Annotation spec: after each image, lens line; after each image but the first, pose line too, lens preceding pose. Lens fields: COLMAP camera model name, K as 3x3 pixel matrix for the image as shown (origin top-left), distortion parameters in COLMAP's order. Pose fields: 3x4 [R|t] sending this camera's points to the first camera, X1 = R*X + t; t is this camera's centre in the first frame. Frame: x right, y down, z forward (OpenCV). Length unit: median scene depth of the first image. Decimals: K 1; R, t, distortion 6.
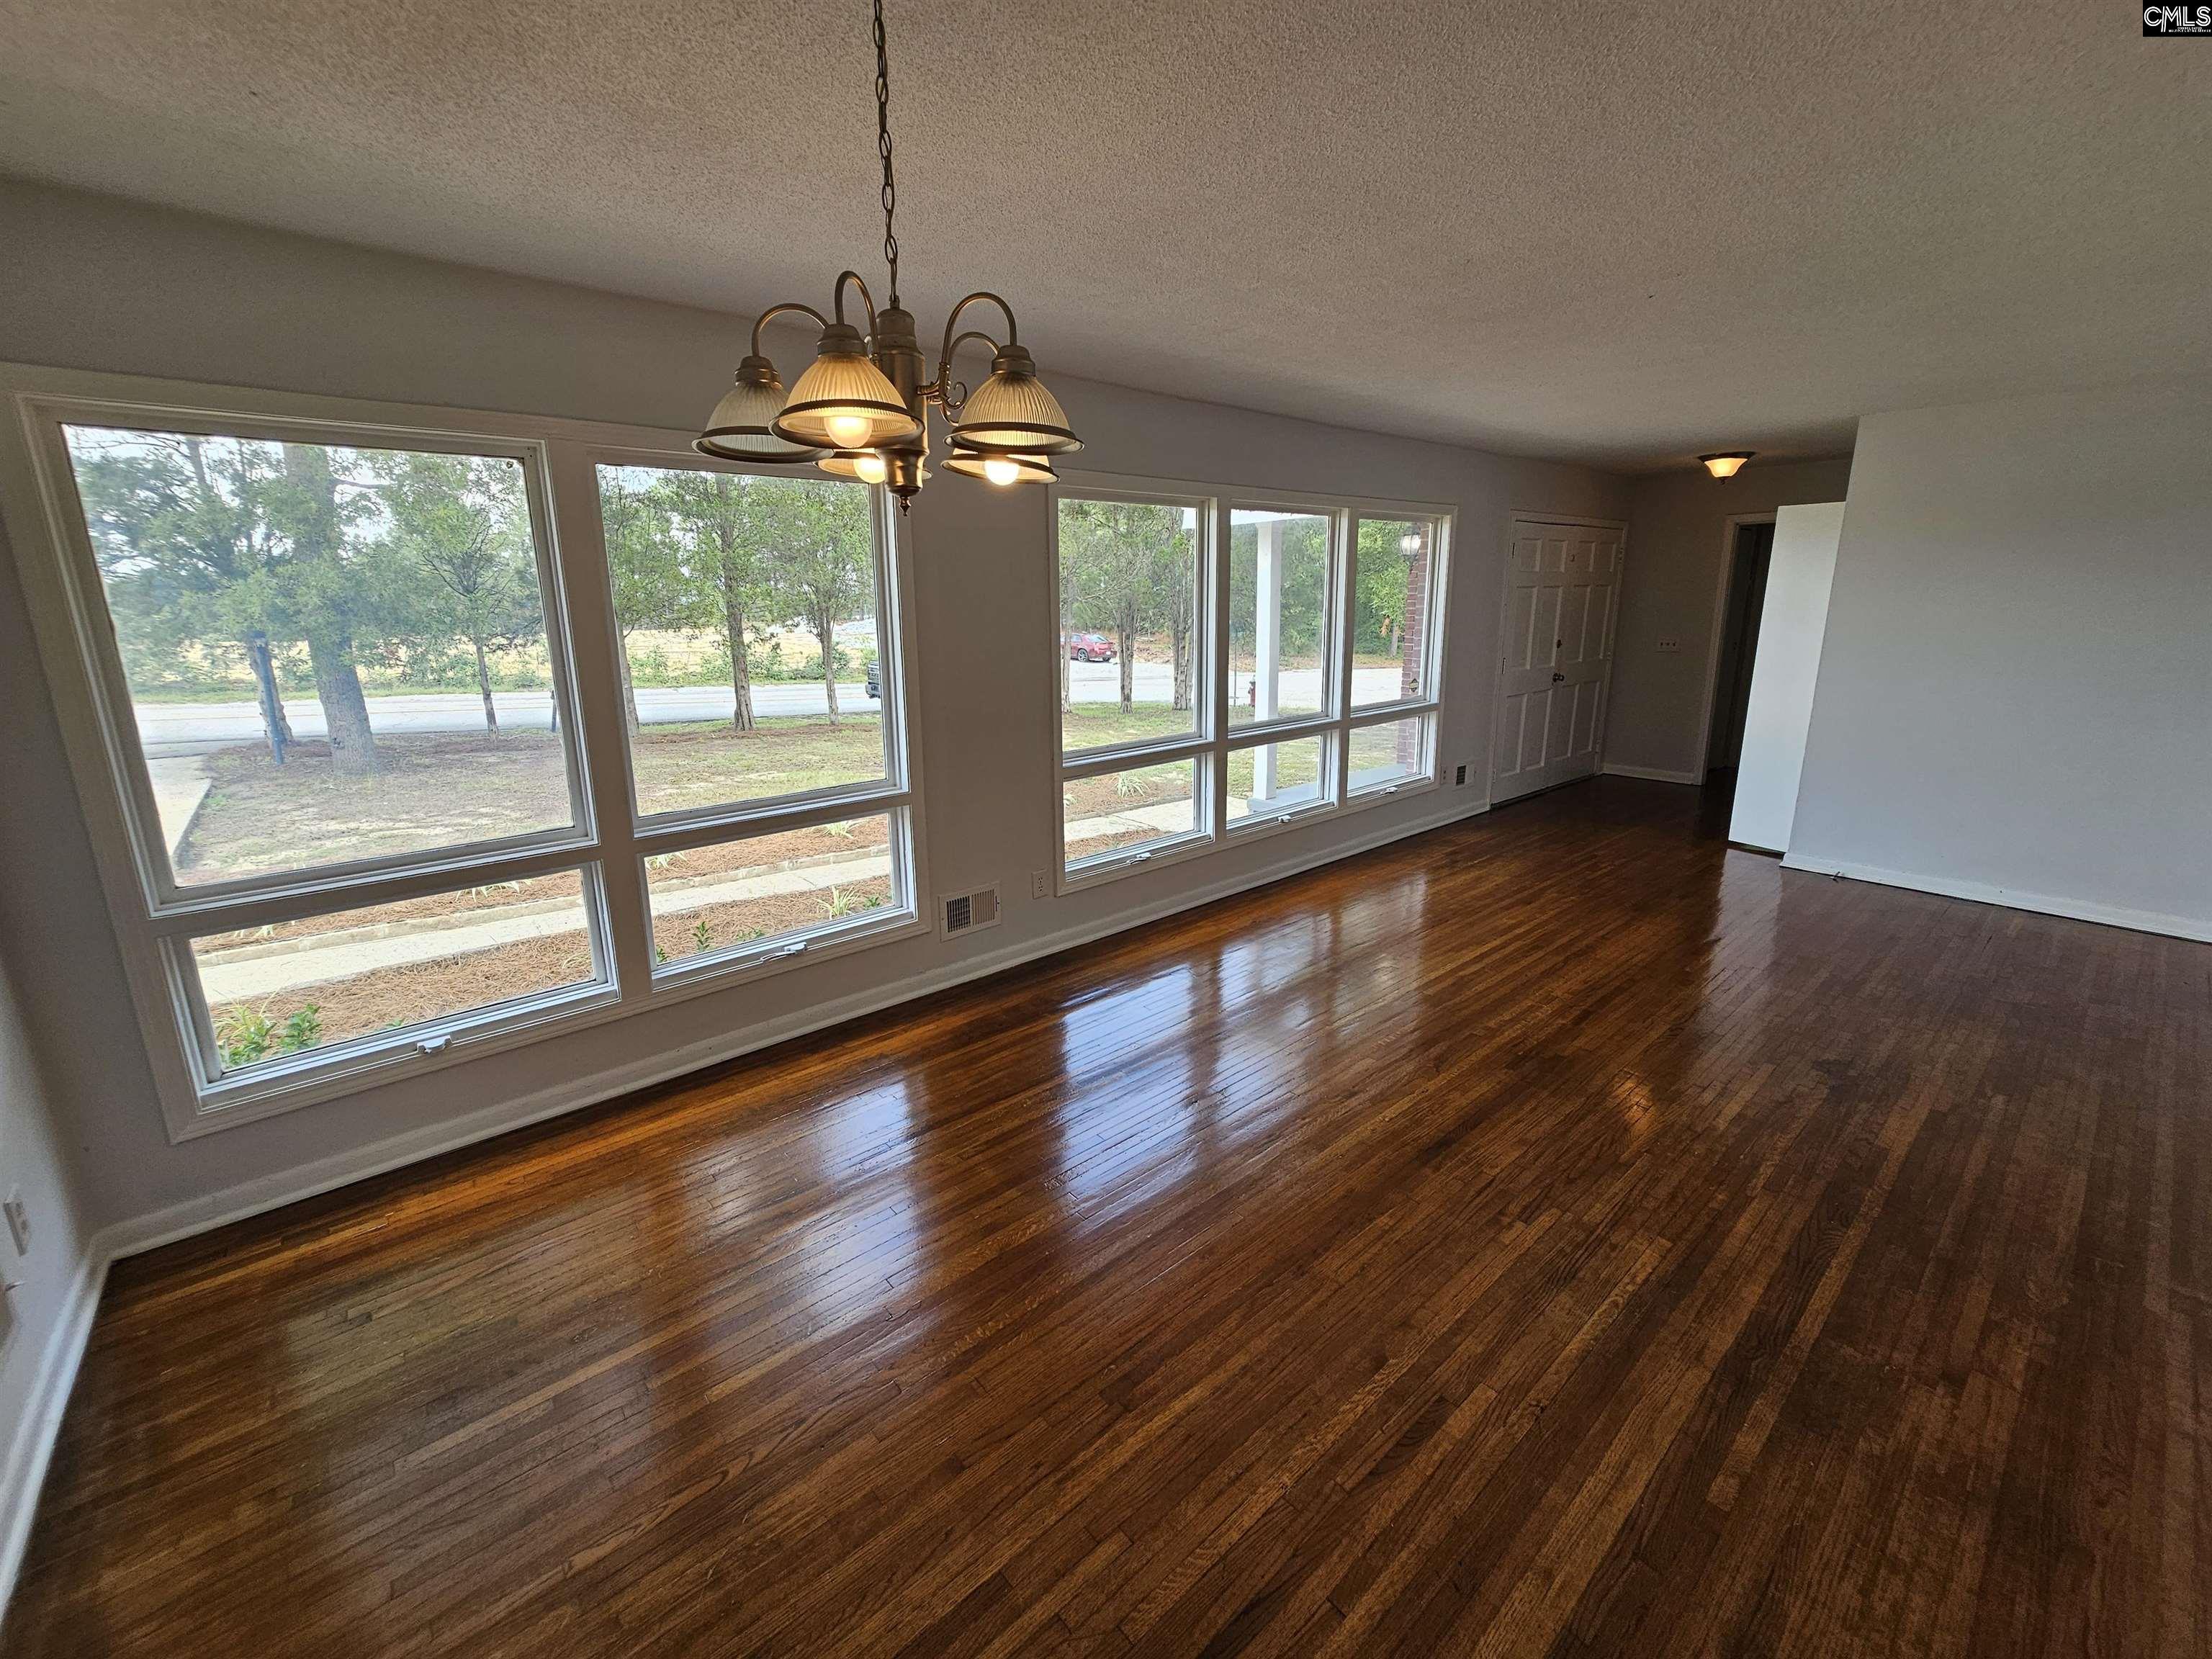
lens RADIAL K [[903.9, 0, 1102.8], [0, 903.9, 812.7], [0, 0, 1]] dist [-0.001040, -0.000422]
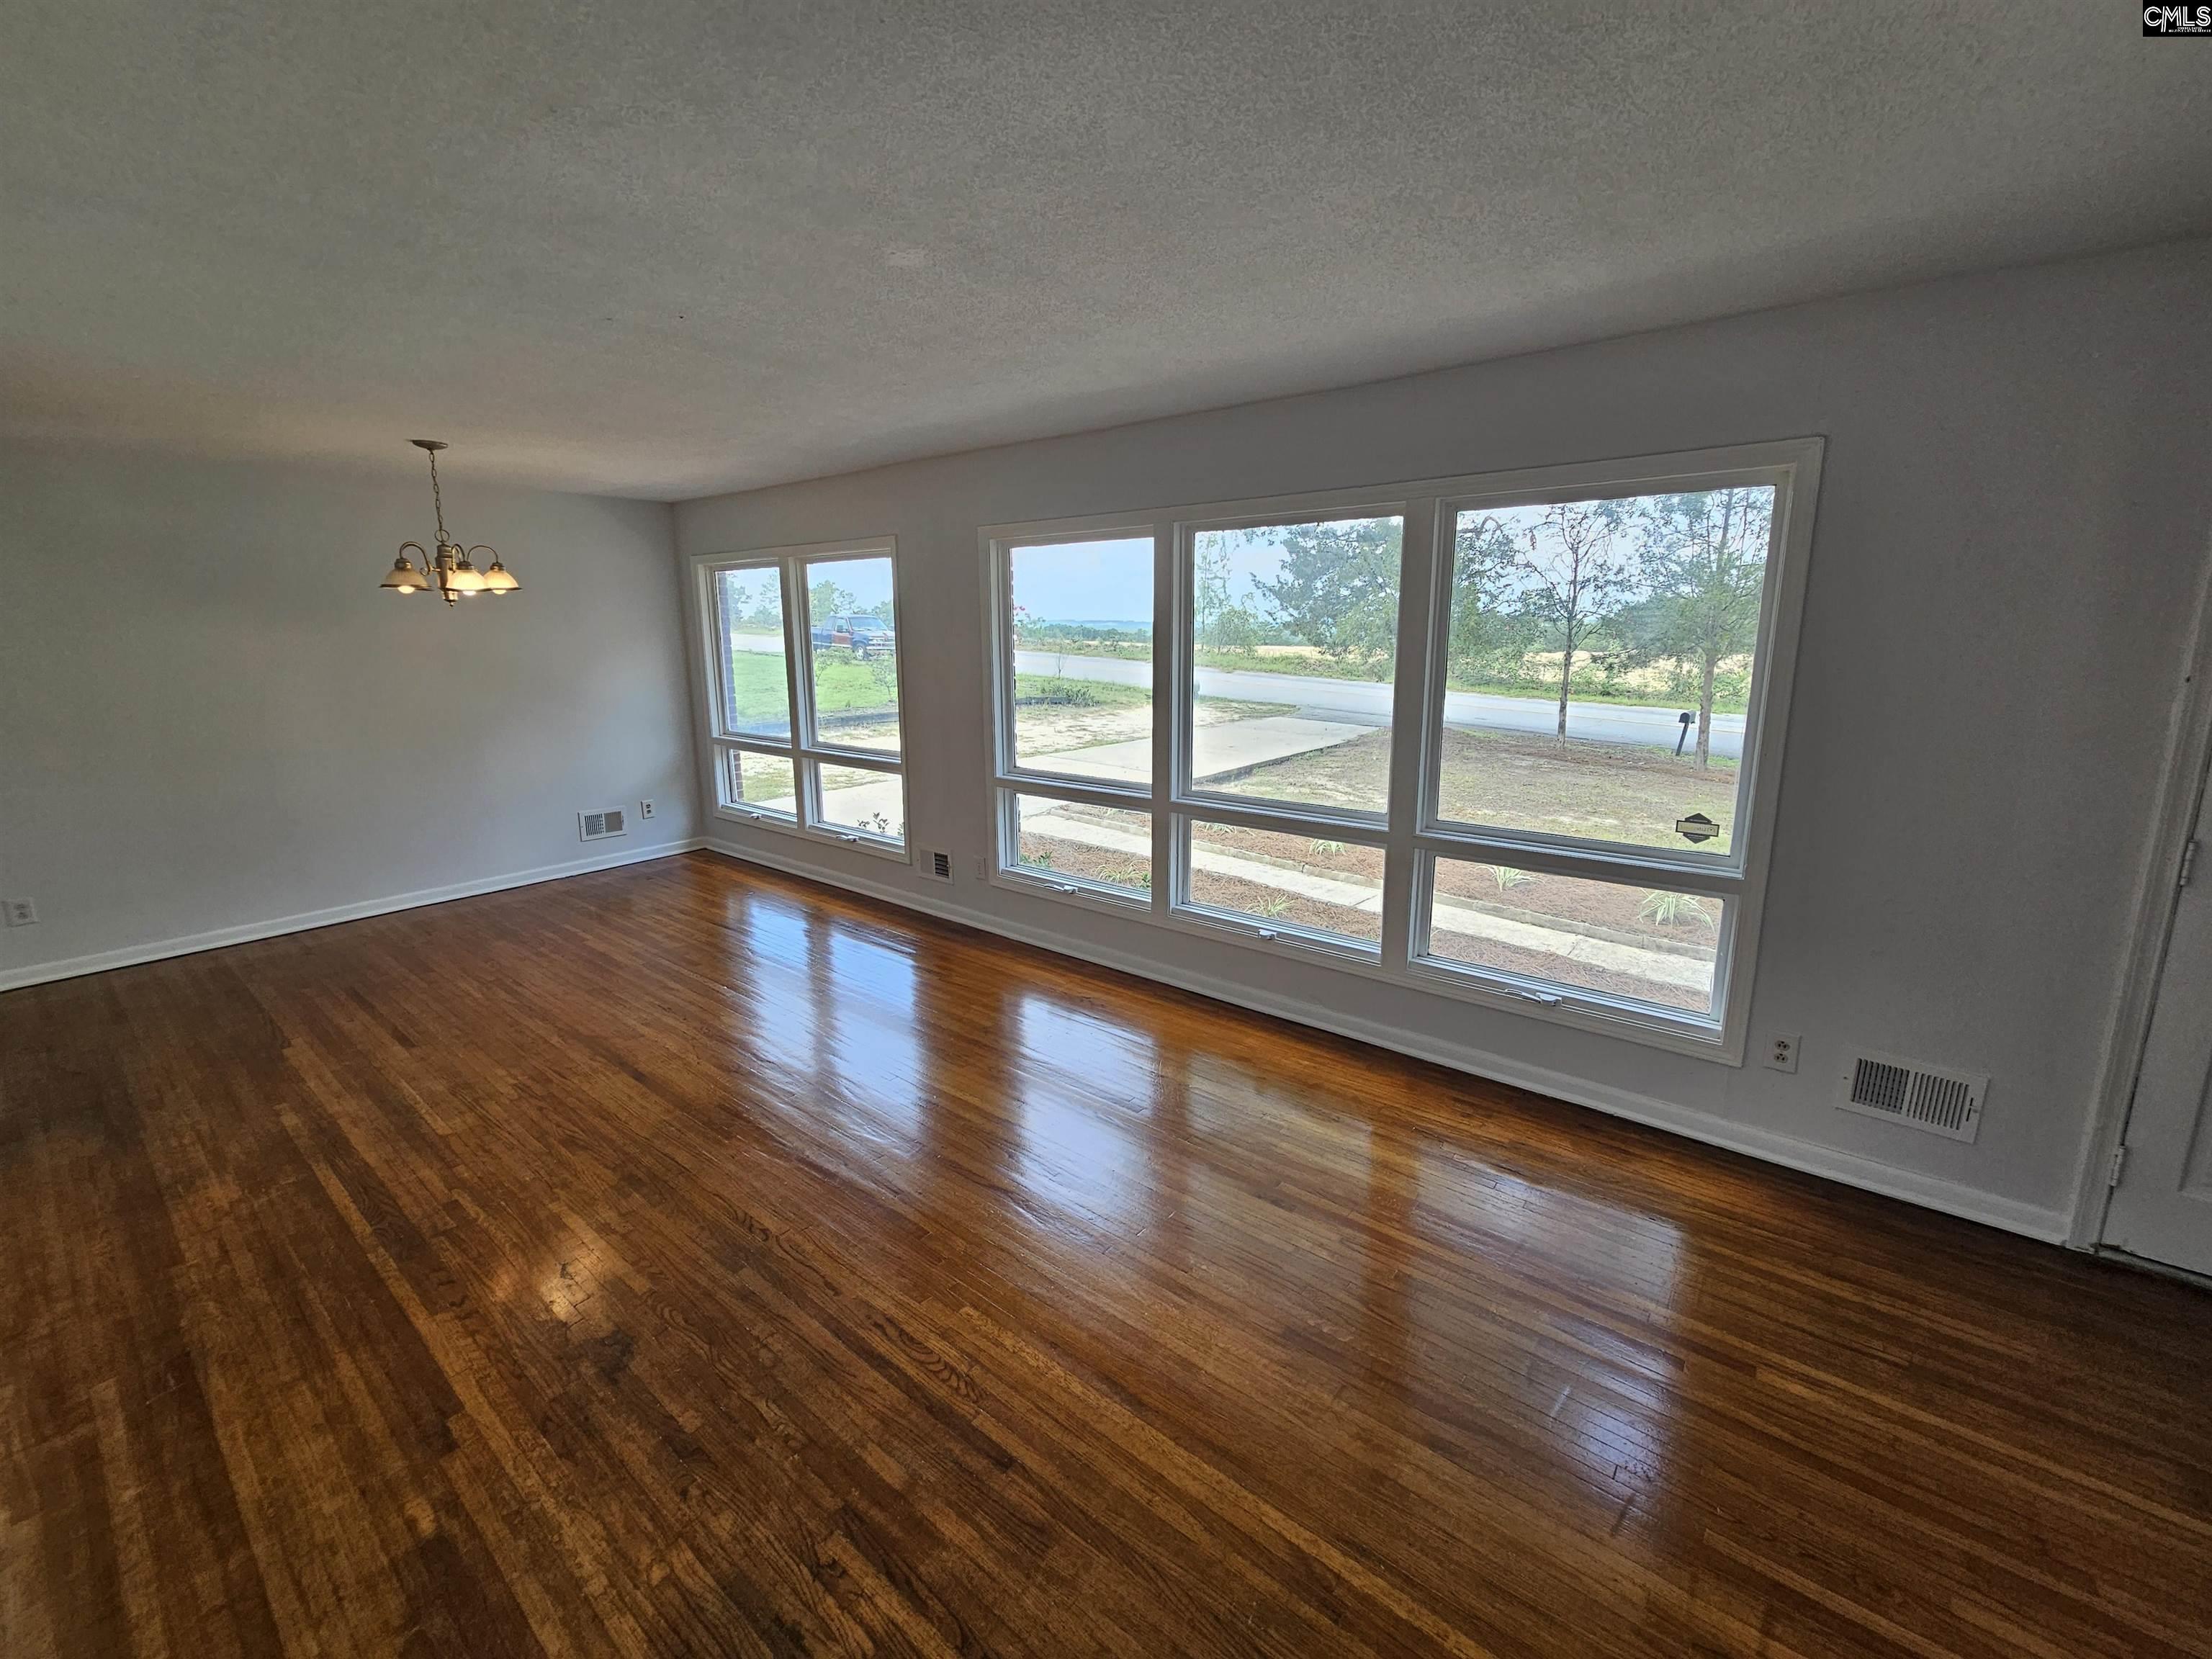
lens RADIAL K [[903.9, 0, 1103.3], [0, 903.9, 791.1], [0, 0, 1]] dist [-0.001040, -0.000422]
pose [[0.181914, 0.191583, -0.964471, 1.159199], [-0.223281, 0.963263, 0.149229, -0.248503], [0.957629, 0.188201, 0.218008, 0.900723]]
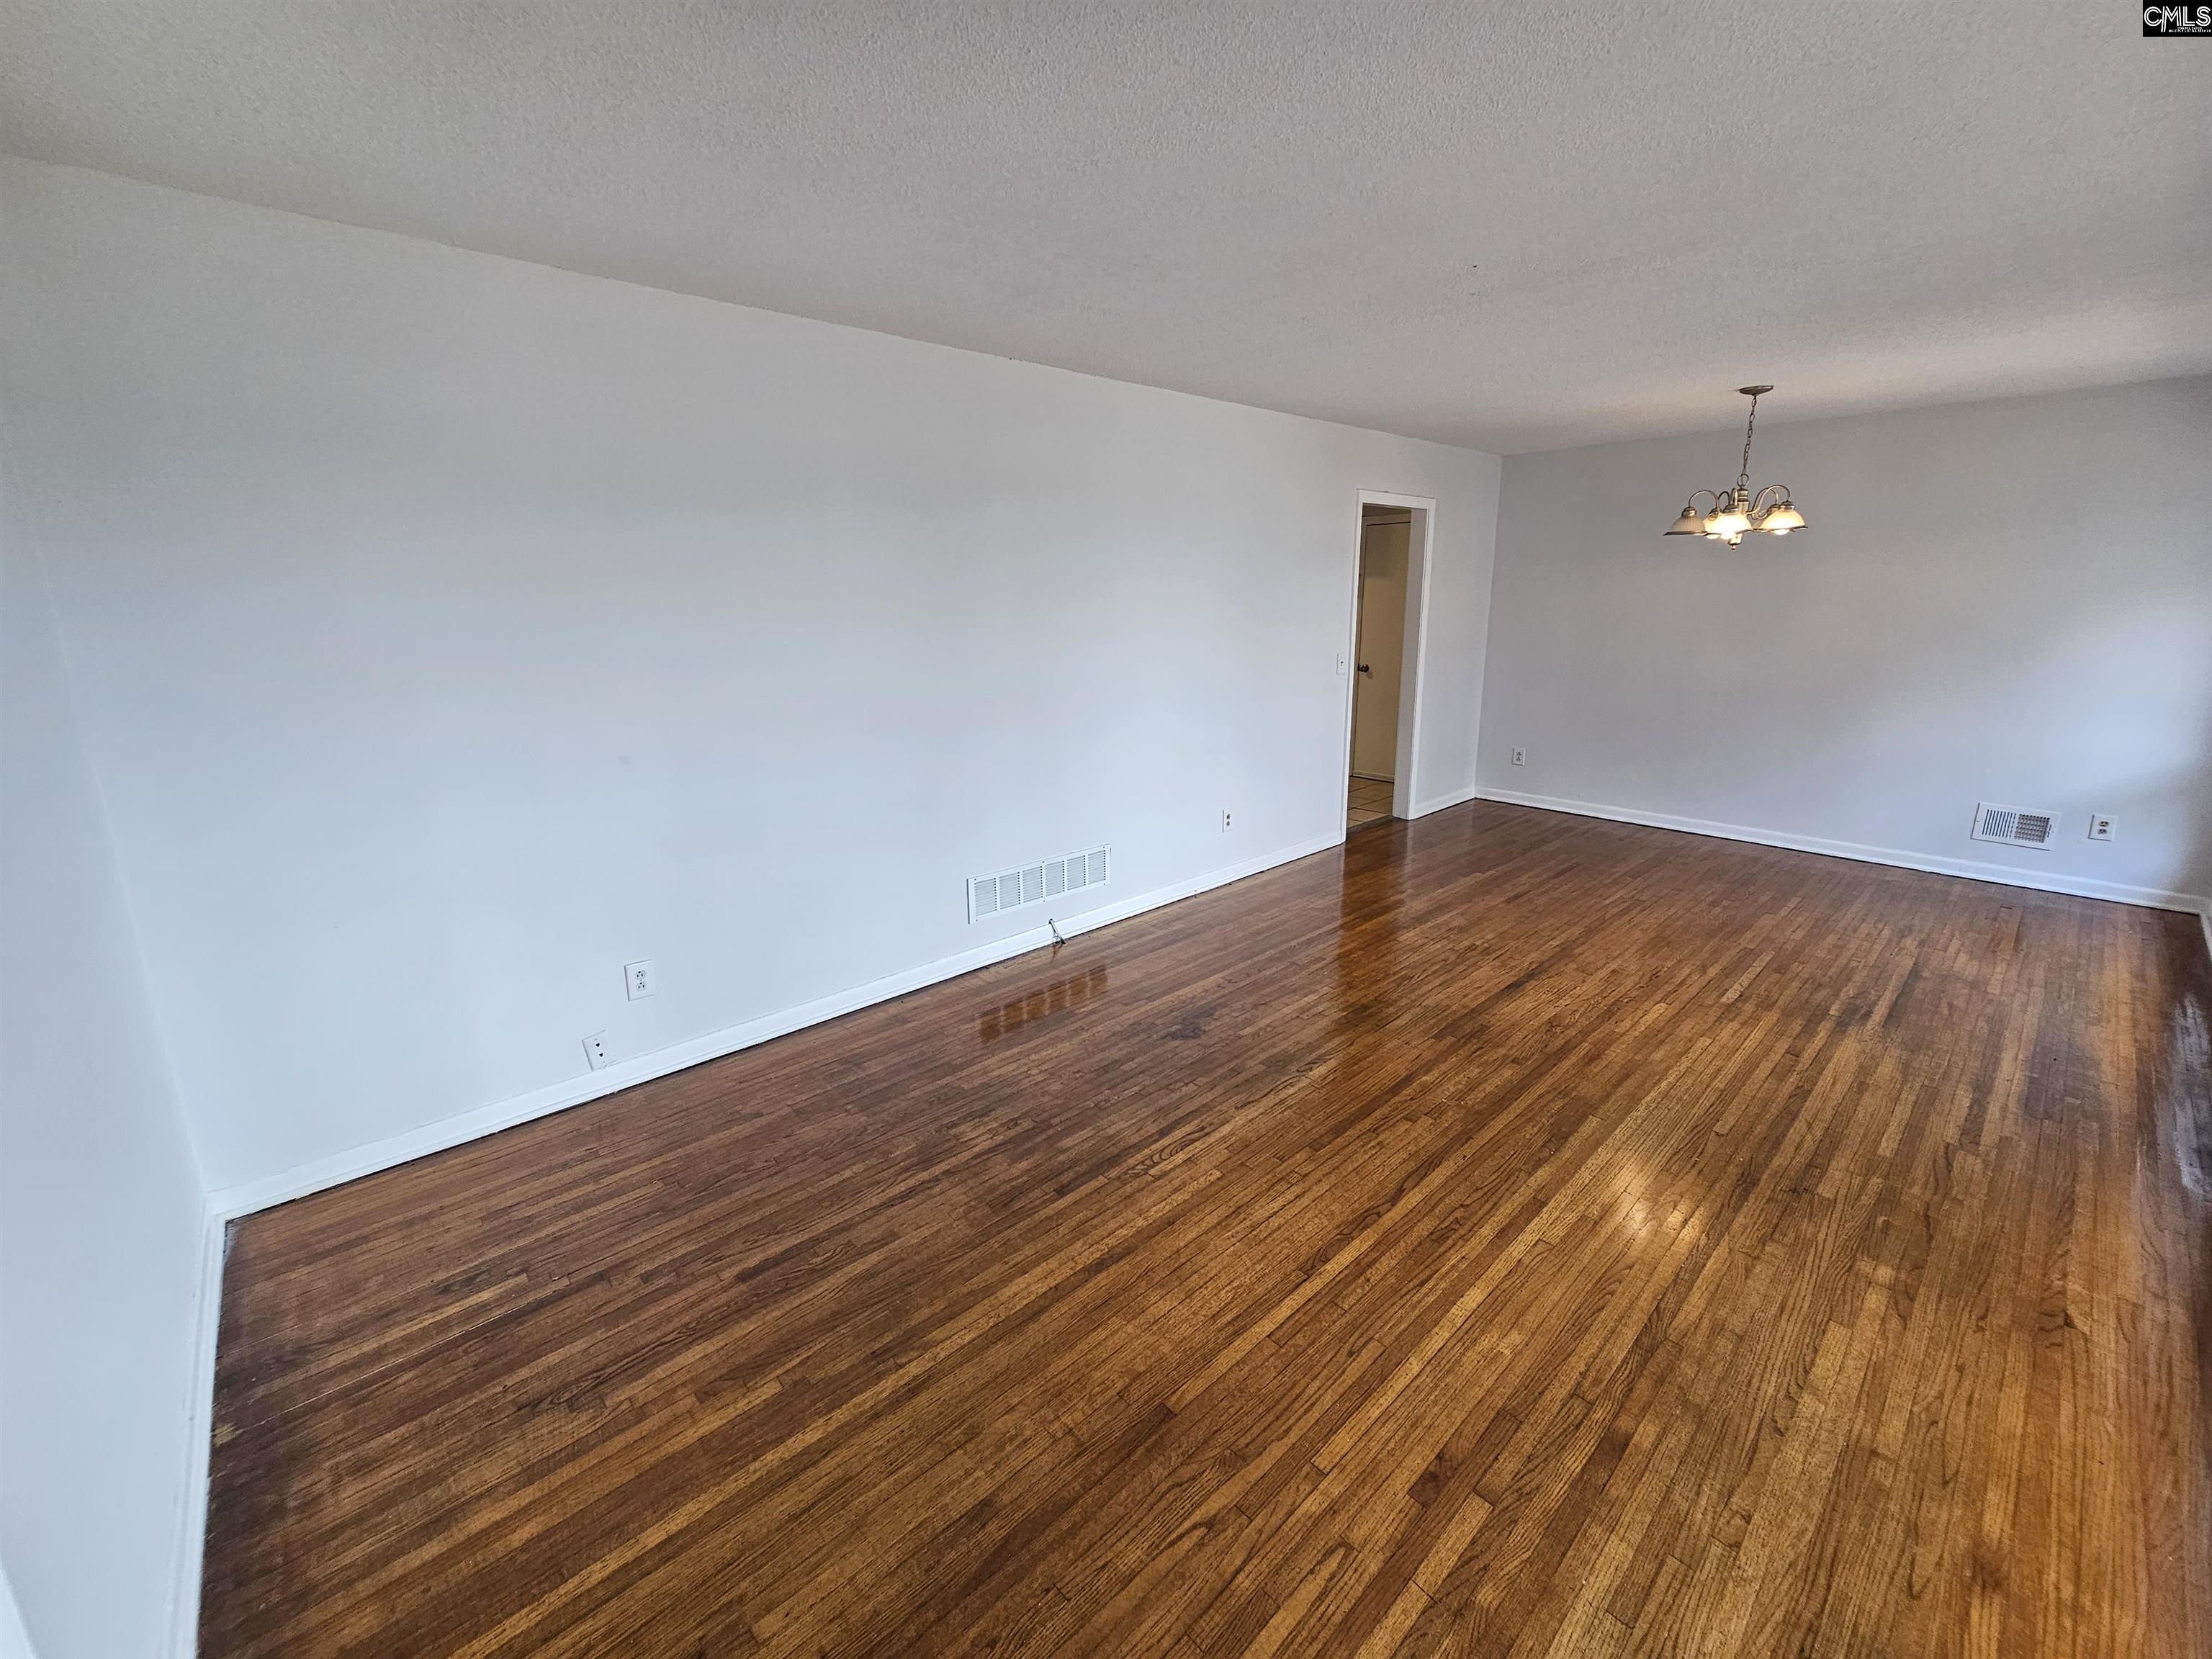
lens RADIAL K [[903.9, 0, 1088.8], [0, 903.9, 796.4], [0, 0, 1]] dist [-0.001040, -0.000422]
pose [[-0.999540, 0.025460, -0.016500, 0.747276], [0.015548, 0.896865, 0.442031, -0.359007], [0.026053, 0.441570, -0.896848, 1.468501]]
